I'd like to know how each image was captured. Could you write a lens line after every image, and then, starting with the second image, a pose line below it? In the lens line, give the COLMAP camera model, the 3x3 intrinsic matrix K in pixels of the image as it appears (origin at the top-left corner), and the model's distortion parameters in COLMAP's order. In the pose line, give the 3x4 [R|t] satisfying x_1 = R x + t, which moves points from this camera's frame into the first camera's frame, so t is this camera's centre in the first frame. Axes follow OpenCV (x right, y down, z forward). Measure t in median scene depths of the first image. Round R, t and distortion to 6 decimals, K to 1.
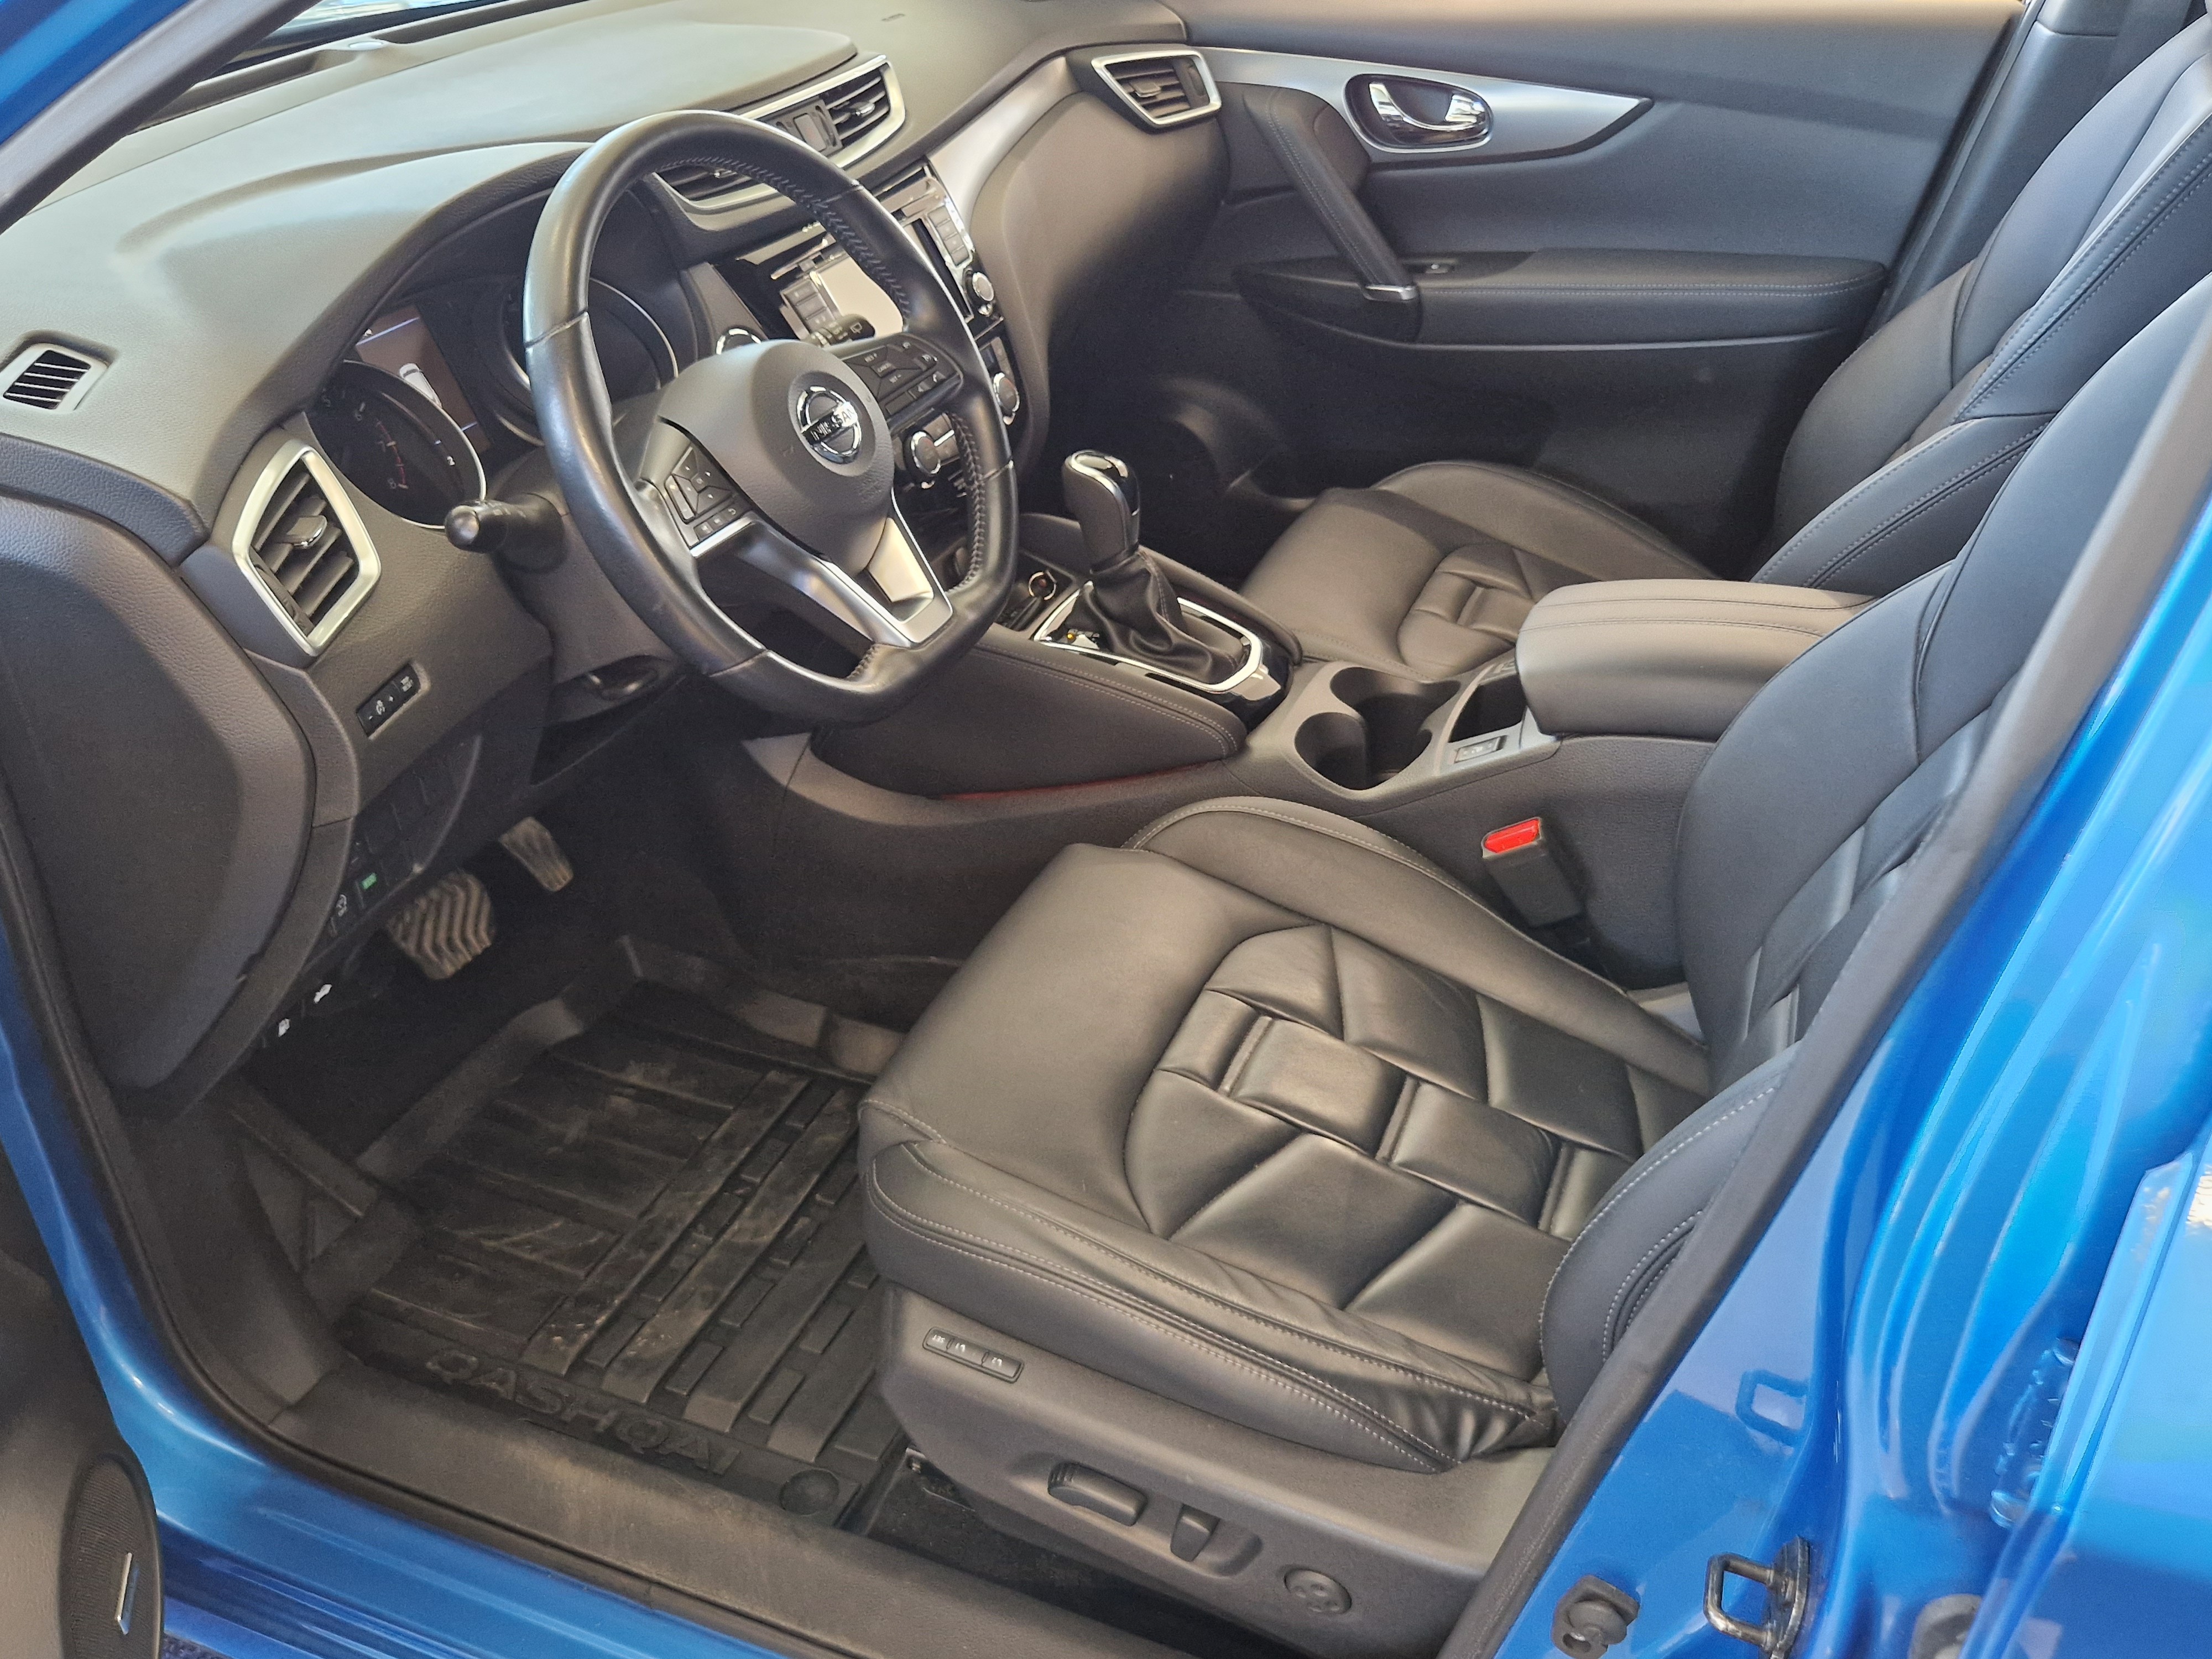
lens RADIAL K [[1809.7, 0, 1119.5], [0, 1809.7, 830.2], [0, 0, 1]] dist [0.060650, -0.058425]
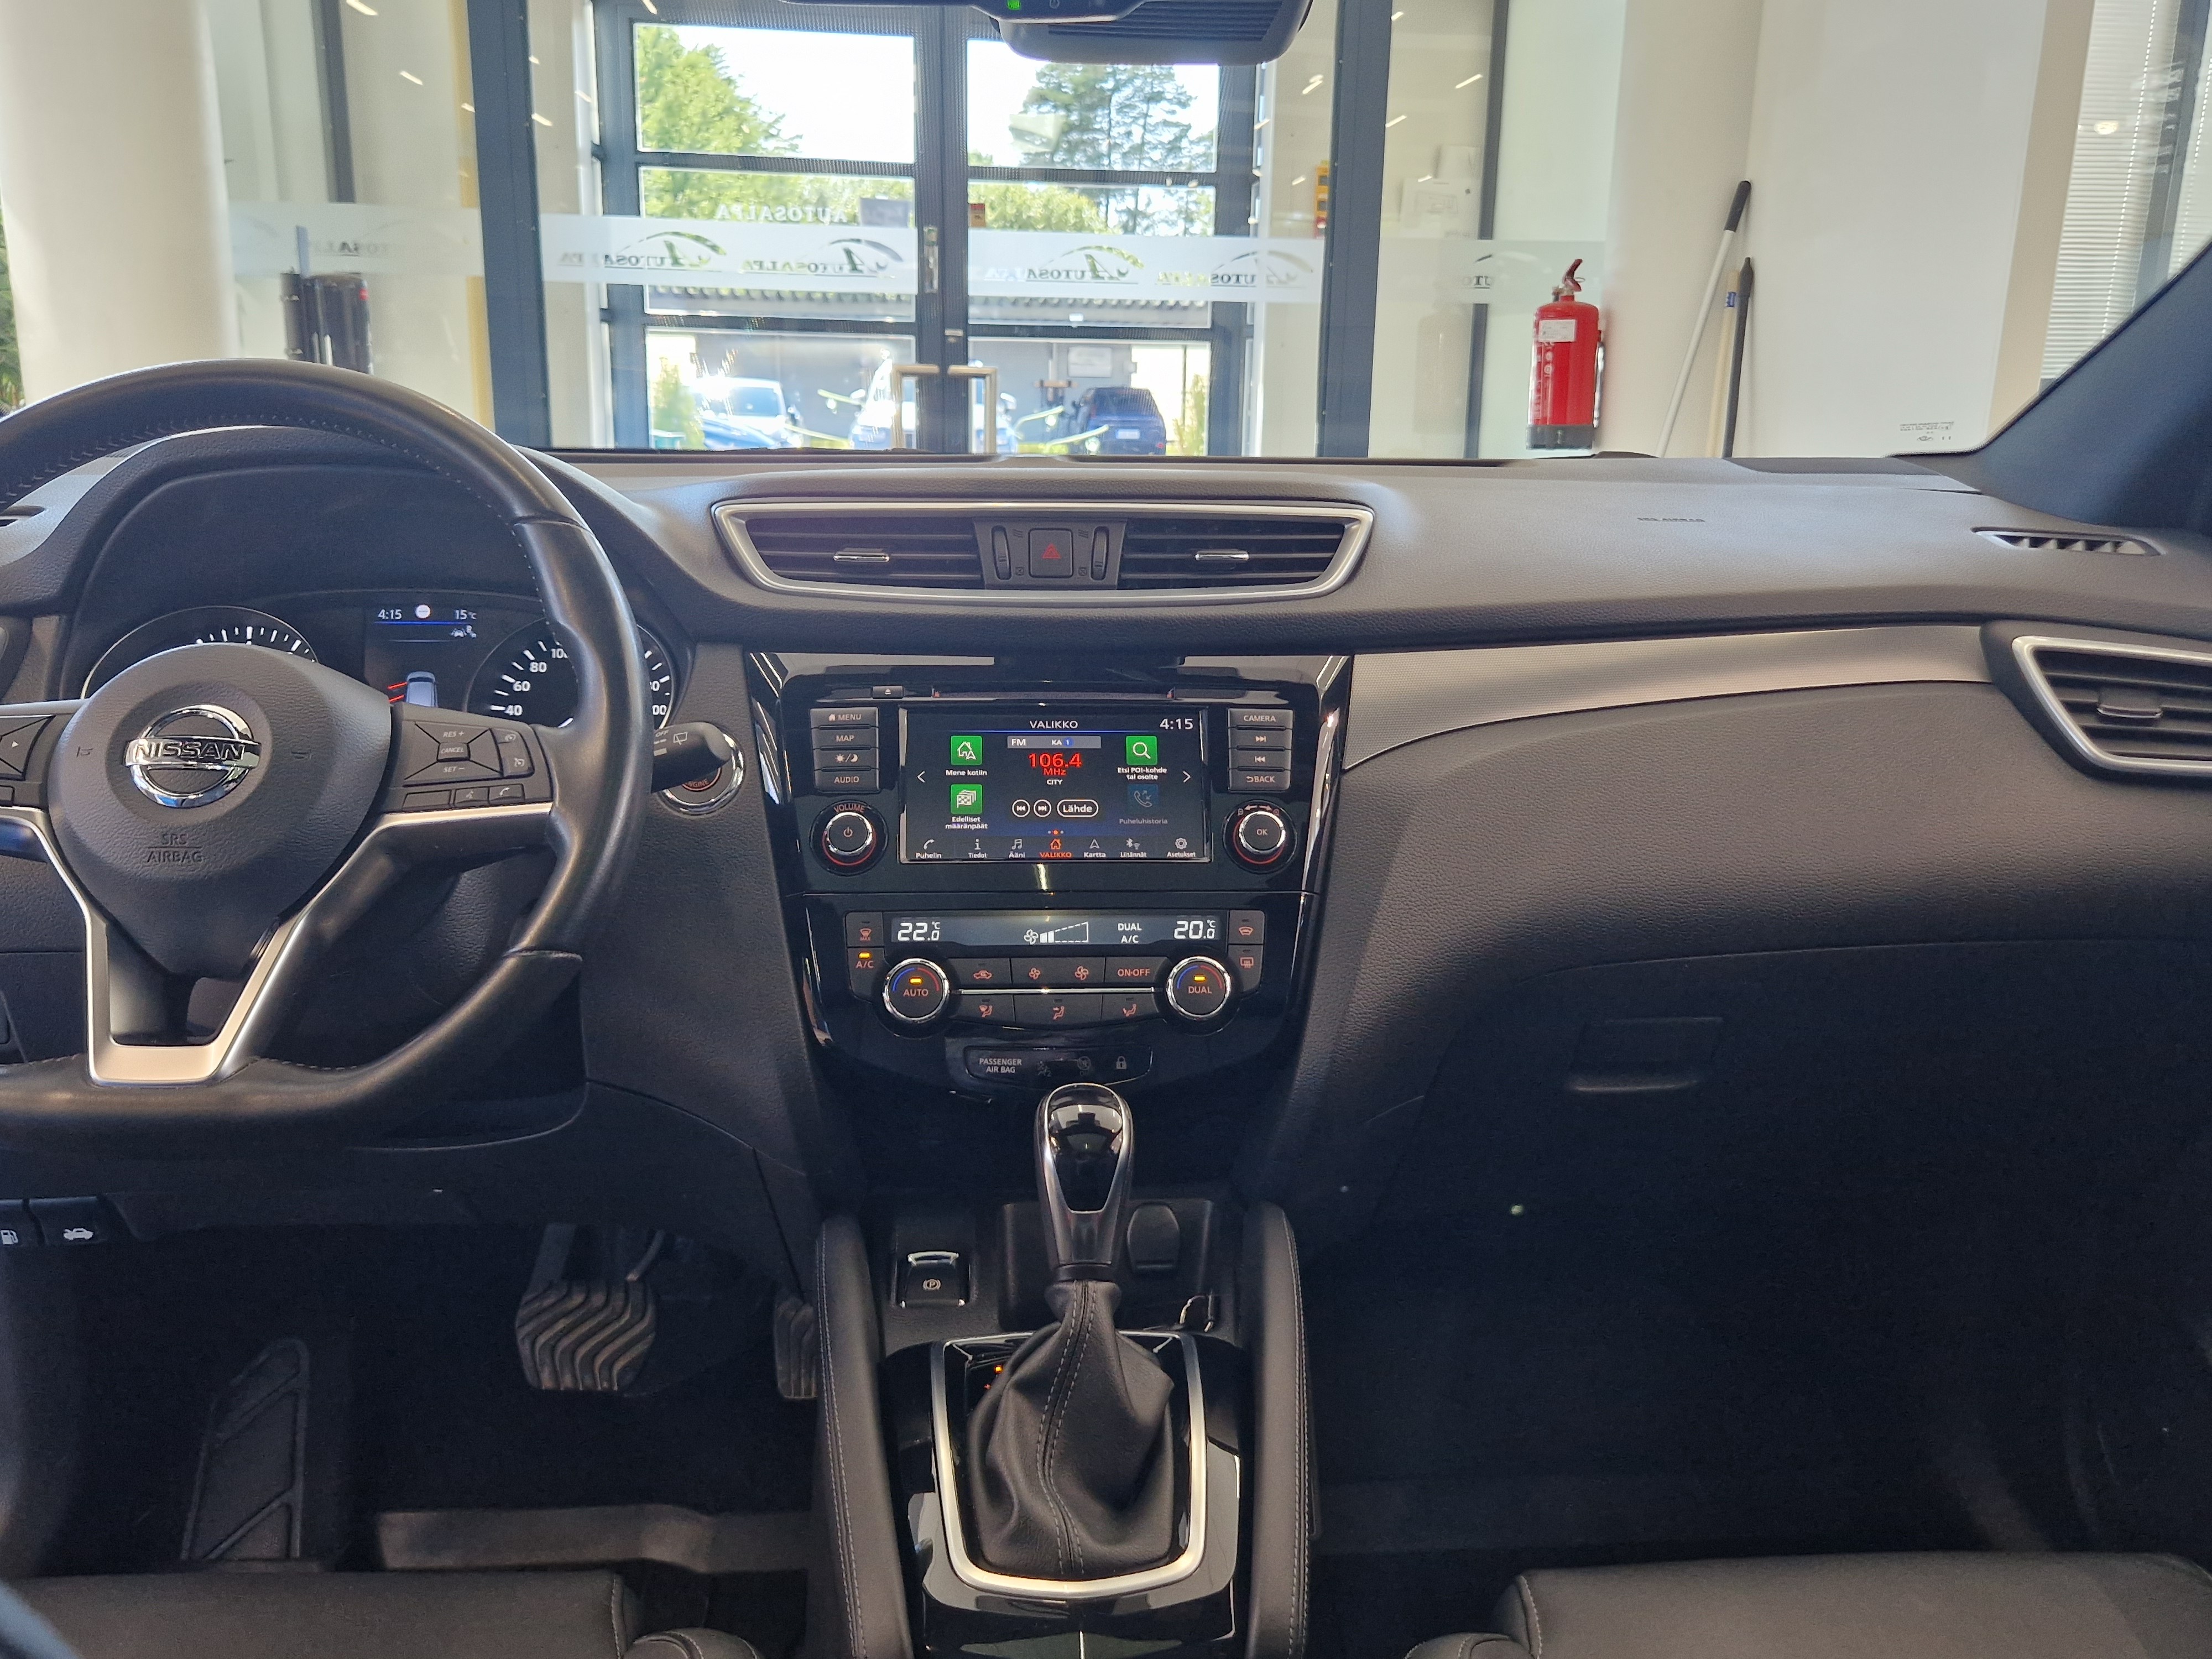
lens RADIAL K [[1809.7, 0, 1119.5], [0, 1809.7, 830.2], [0, 0, 1]] dist [0.060650, -0.058425]
pose [[0.444723, 0.213515, -0.869846, 0.466587], [-0.502272, 0.863547, -0.044827, -0.255508], [0.741582, 0.456835, 0.491282, 0.683370]]
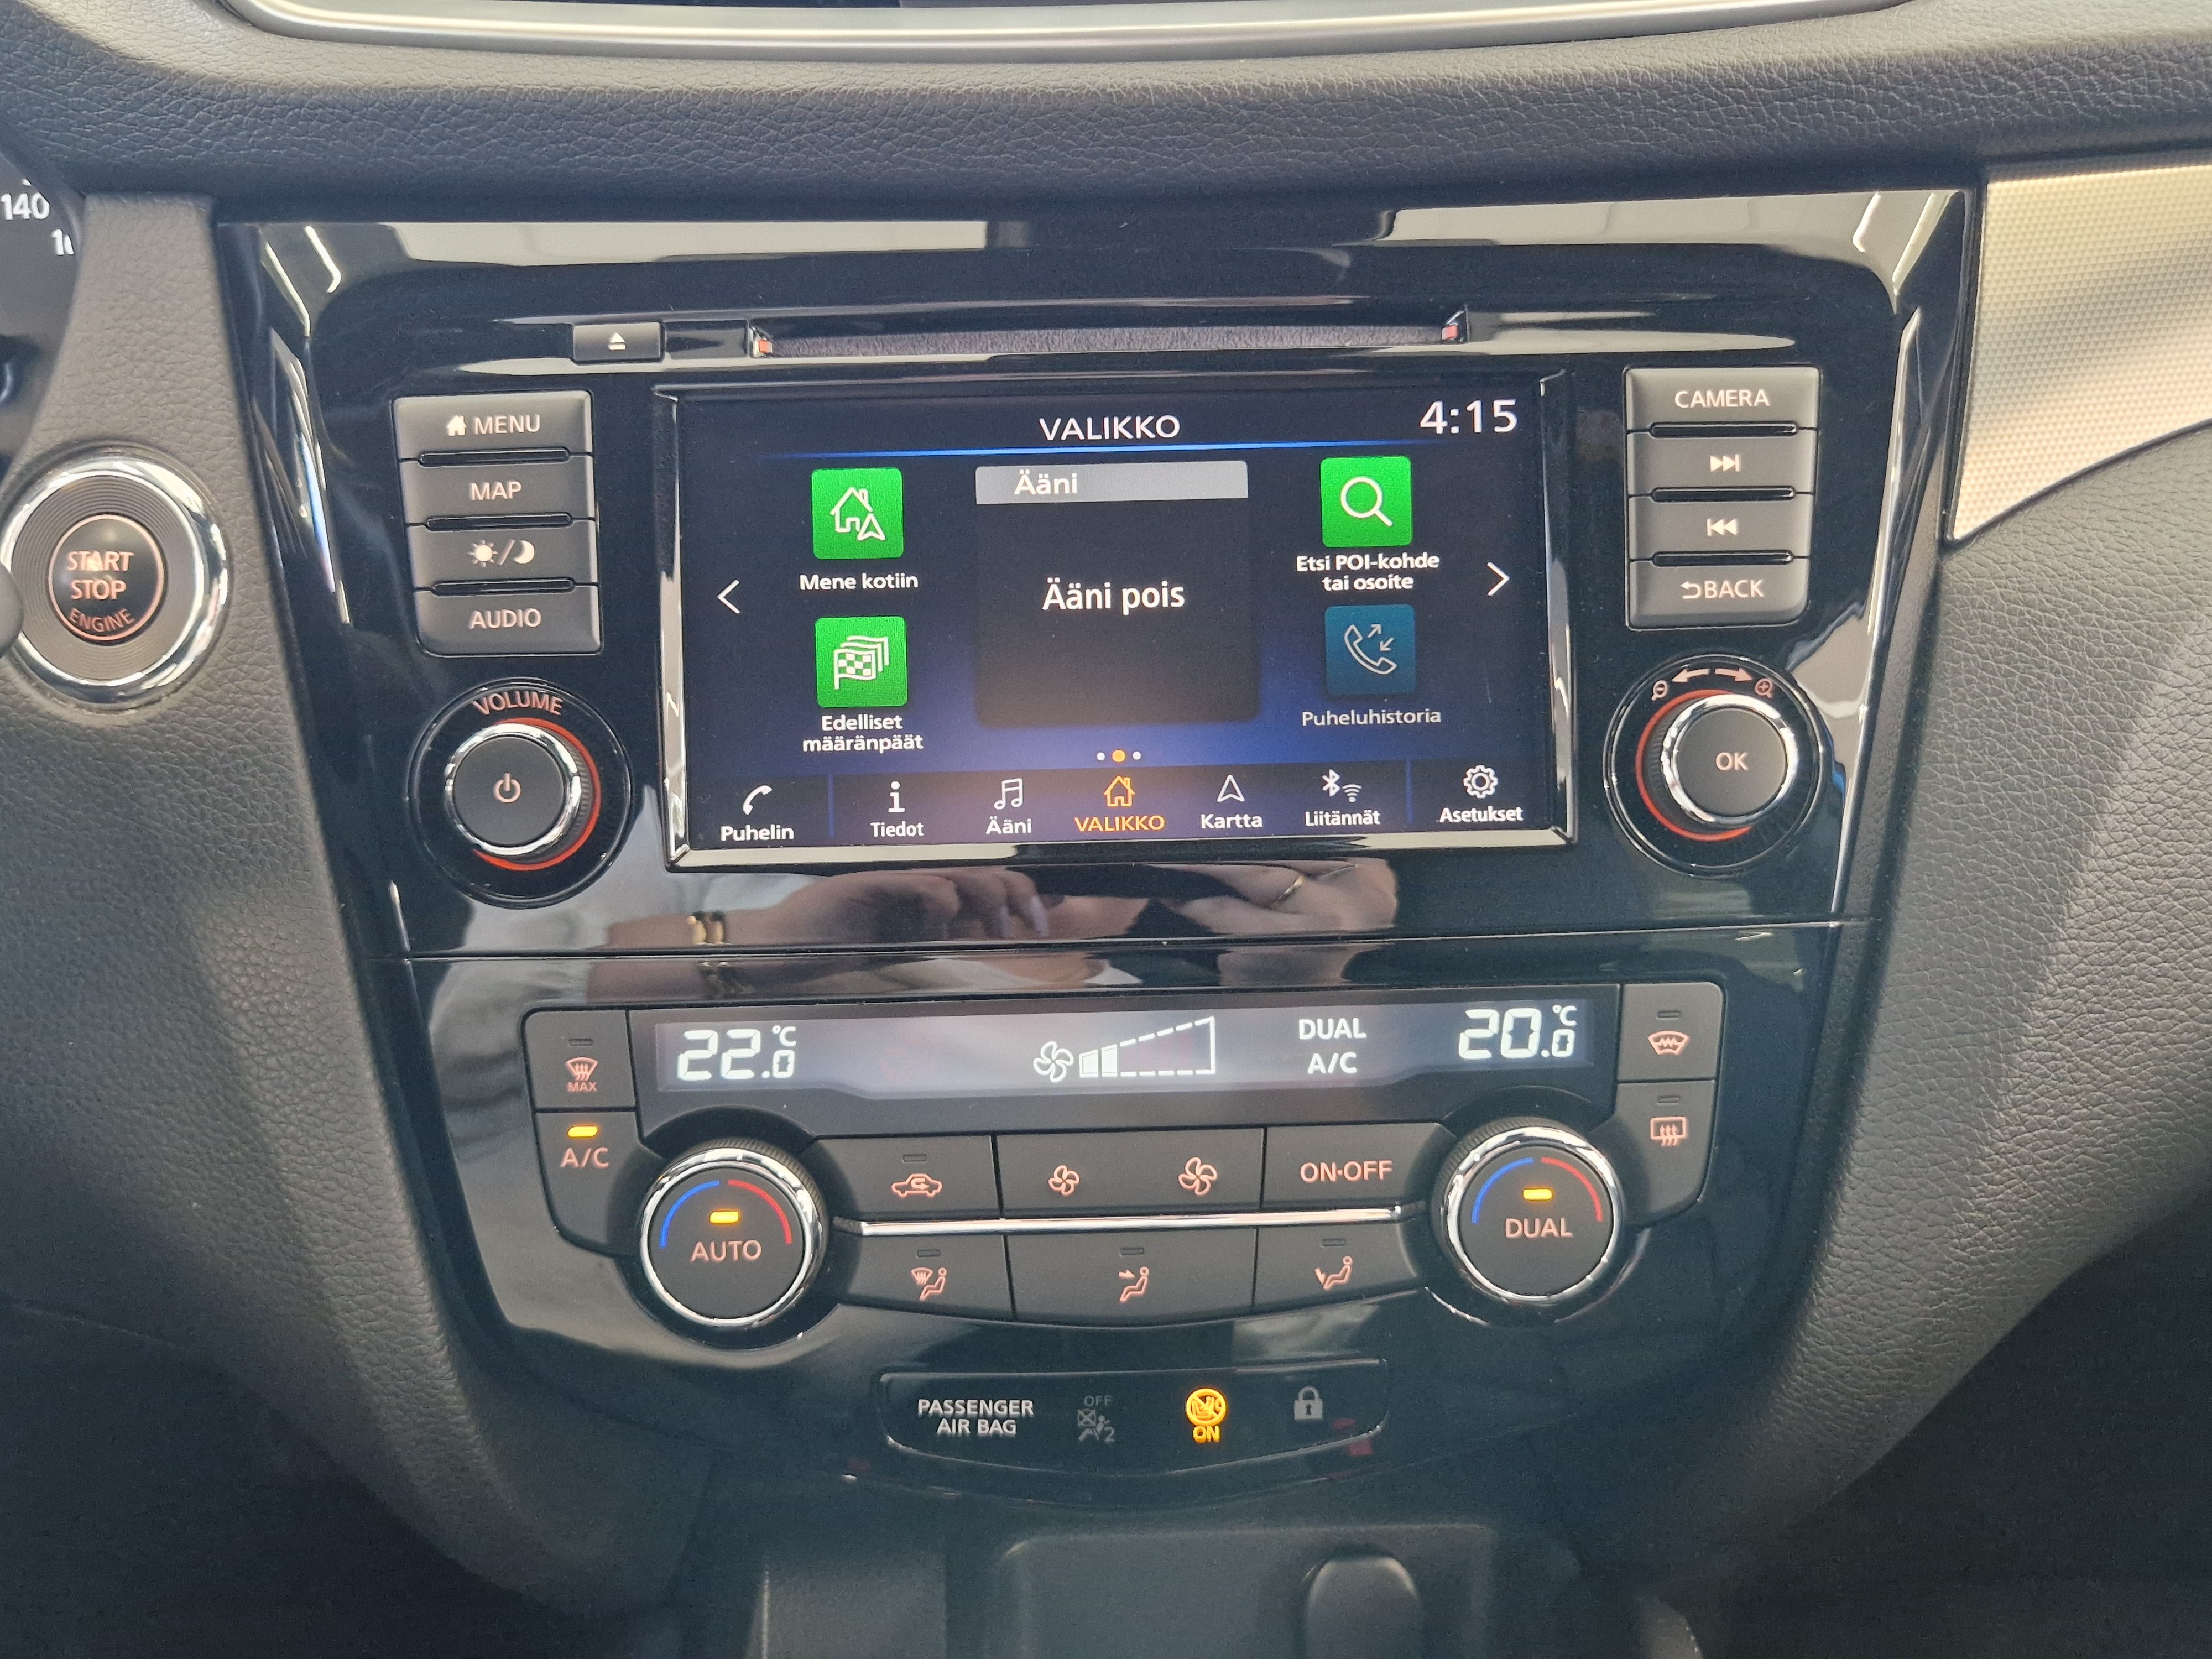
lens RADIAL K [[1867.0, 0, 1112.8], [0, 1867.0, 826.2], [0, 0, 1]] dist [0.042394, -0.021779]
pose [[0.399488, 0.437269, -0.805733, 0.080391], [-0.488646, 0.845214, 0.216421, -0.315689], [0.775651, 0.307260, 0.551323, 0.860459]]
